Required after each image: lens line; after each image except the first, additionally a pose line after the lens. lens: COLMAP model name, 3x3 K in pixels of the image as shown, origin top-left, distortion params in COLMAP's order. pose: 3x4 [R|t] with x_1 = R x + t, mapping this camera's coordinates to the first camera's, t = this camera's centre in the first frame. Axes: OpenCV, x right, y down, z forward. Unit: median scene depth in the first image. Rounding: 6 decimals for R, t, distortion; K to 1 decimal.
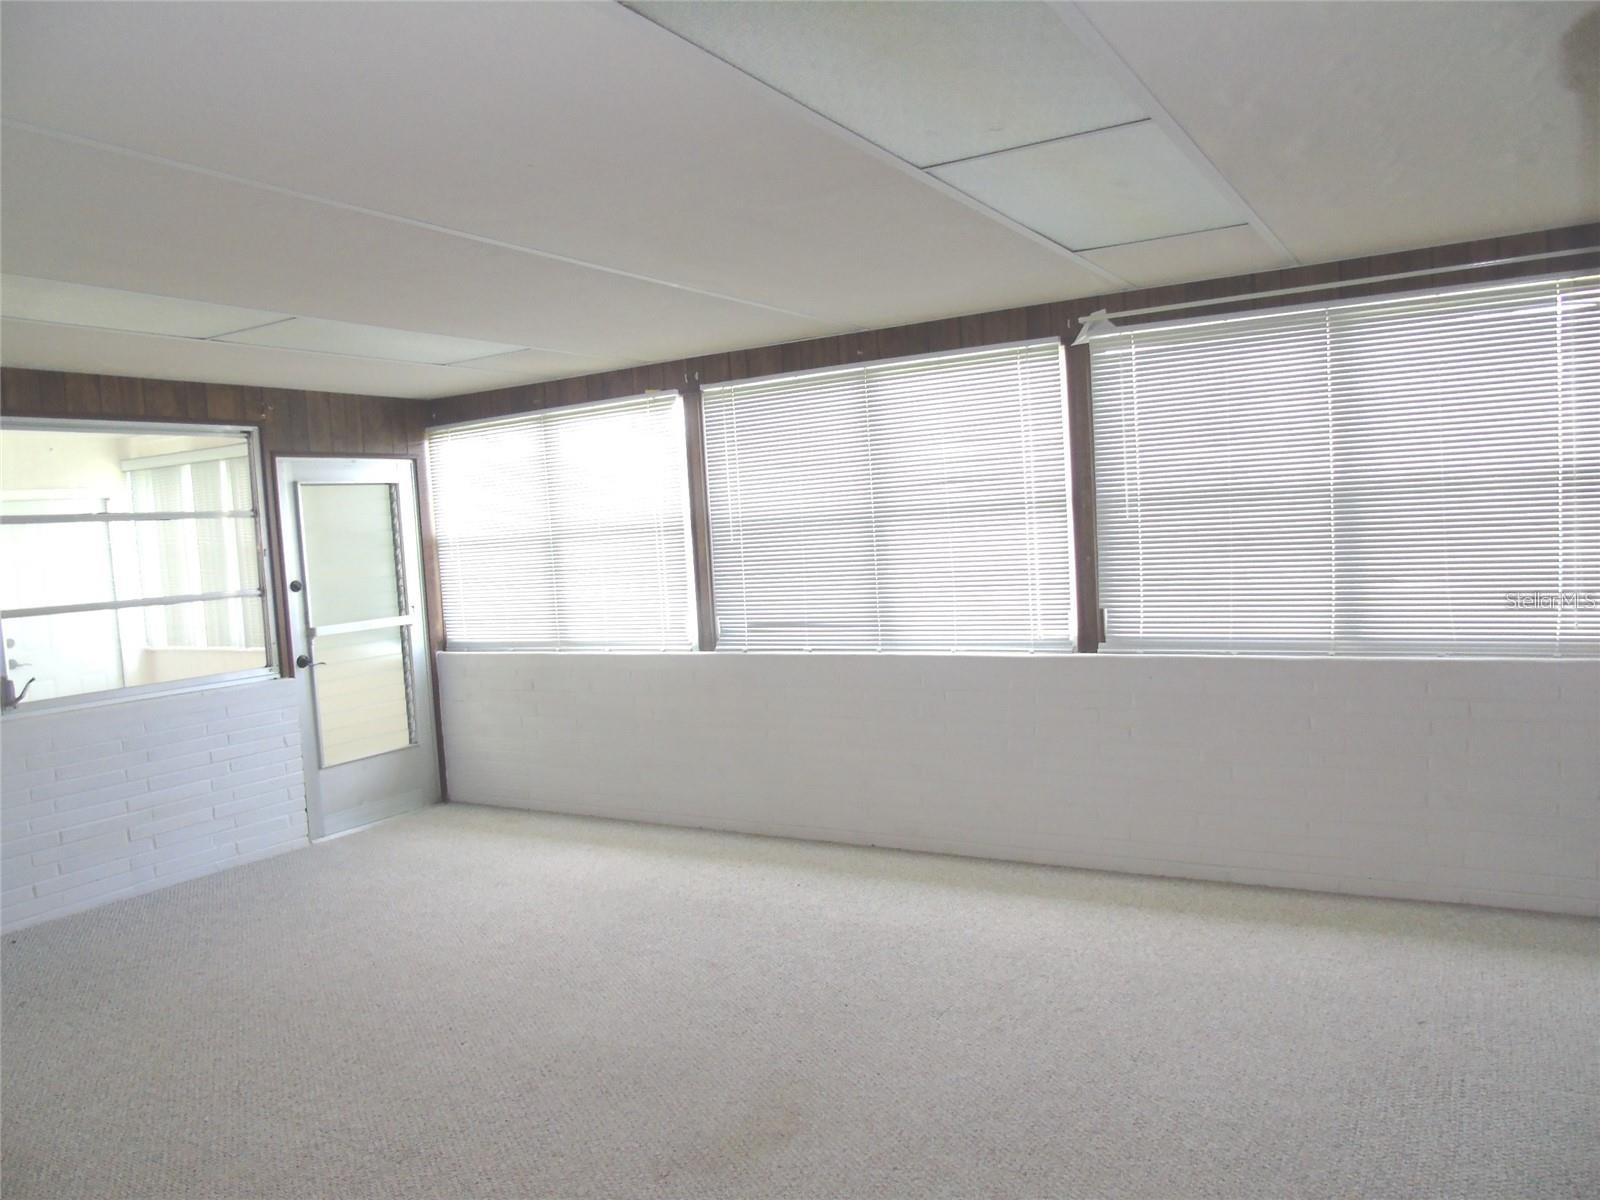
lens RADIAL K [[1191.4, 0, 786.5], [0, 1191.4, 604.5], [0, 0, 1]] dist [-0.056819, 0.035332]
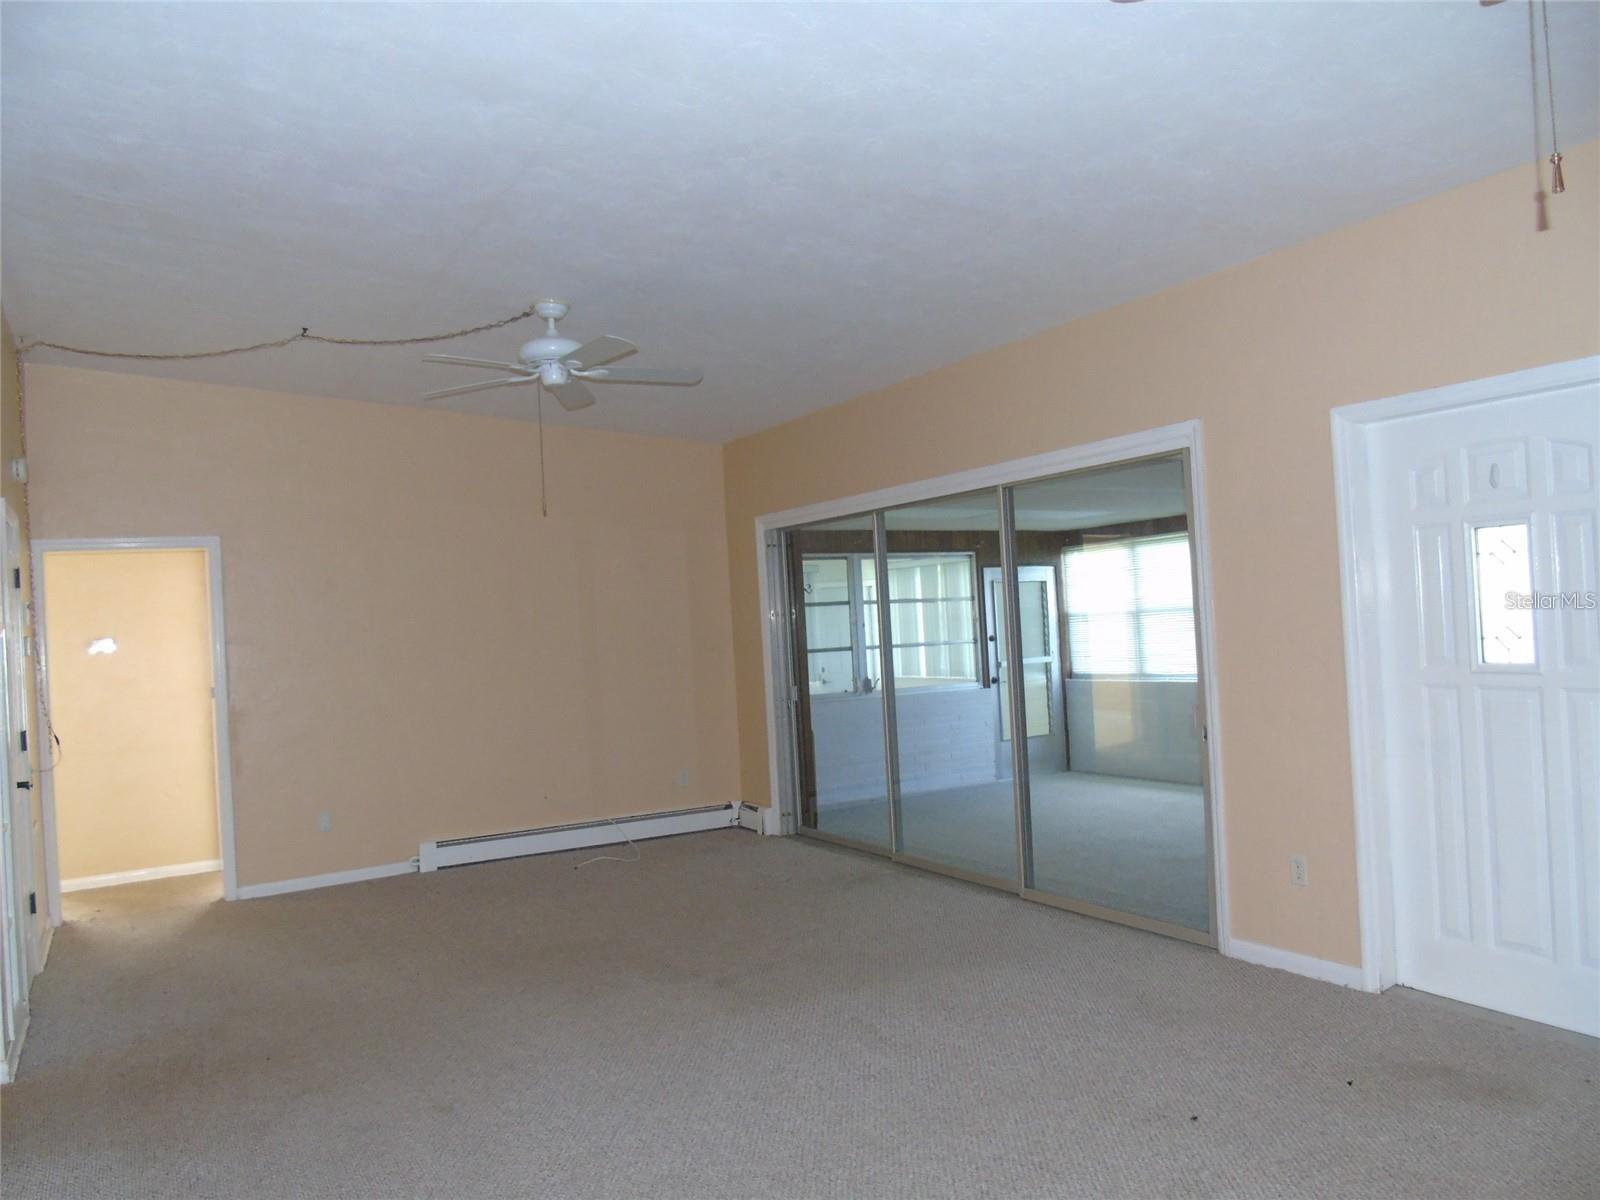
lens RADIAL K [[1191.4, 0, 792.5], [0, 1191.4, 608.8], [0, 0, 1]] dist [-0.056819, 0.035332]
pose [[0.889286, -0.000117, -0.457351, 0.167779], [-0.028482, 0.998045, -0.055635, 0.055900], [0.456464, 0.062502, 0.887544, -0.867197]]
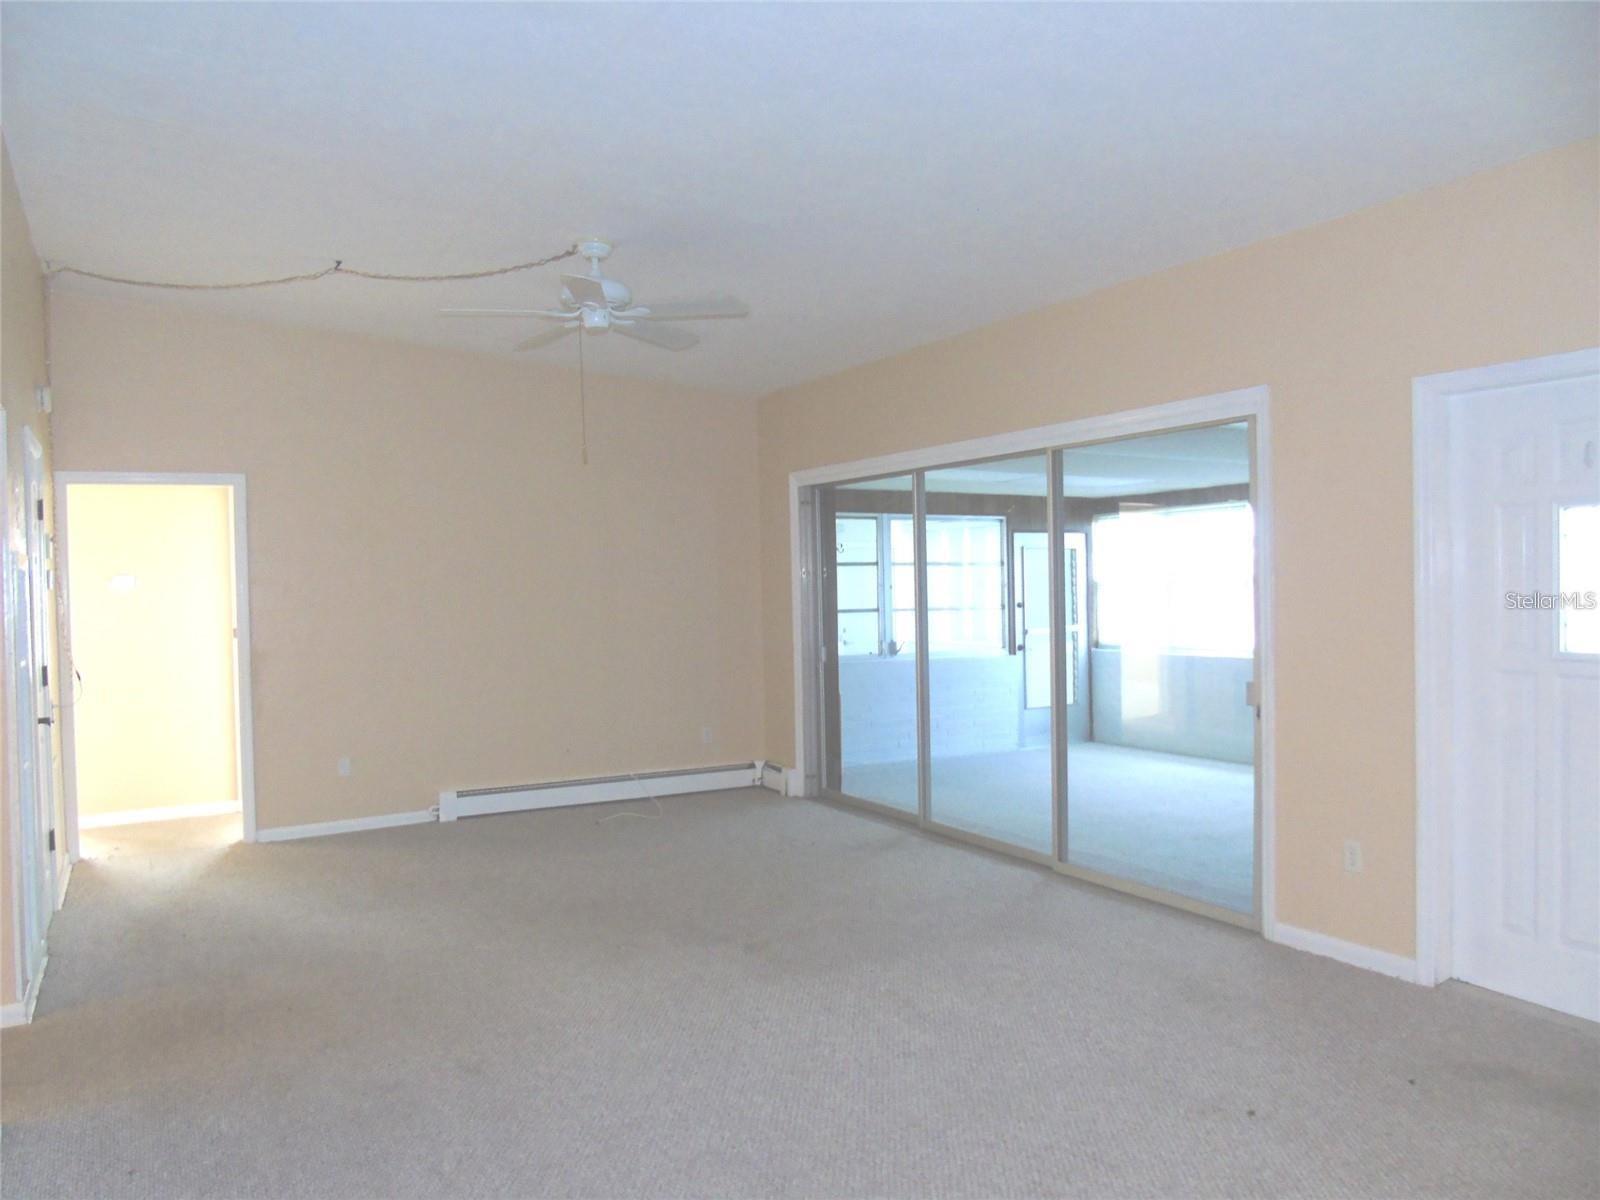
lens RADIAL K [[1191.4, 0, 790.8], [0, 1191.4, 608.9], [0, 0, 1]] dist [-0.056819, 0.035332]
pose [[0.882864, 0.047223, -0.467248, 0.136355], [-0.064122, 0.997735, -0.020321, 0.055700], [0.465230, 0.047901, 0.883893, -0.852993]]
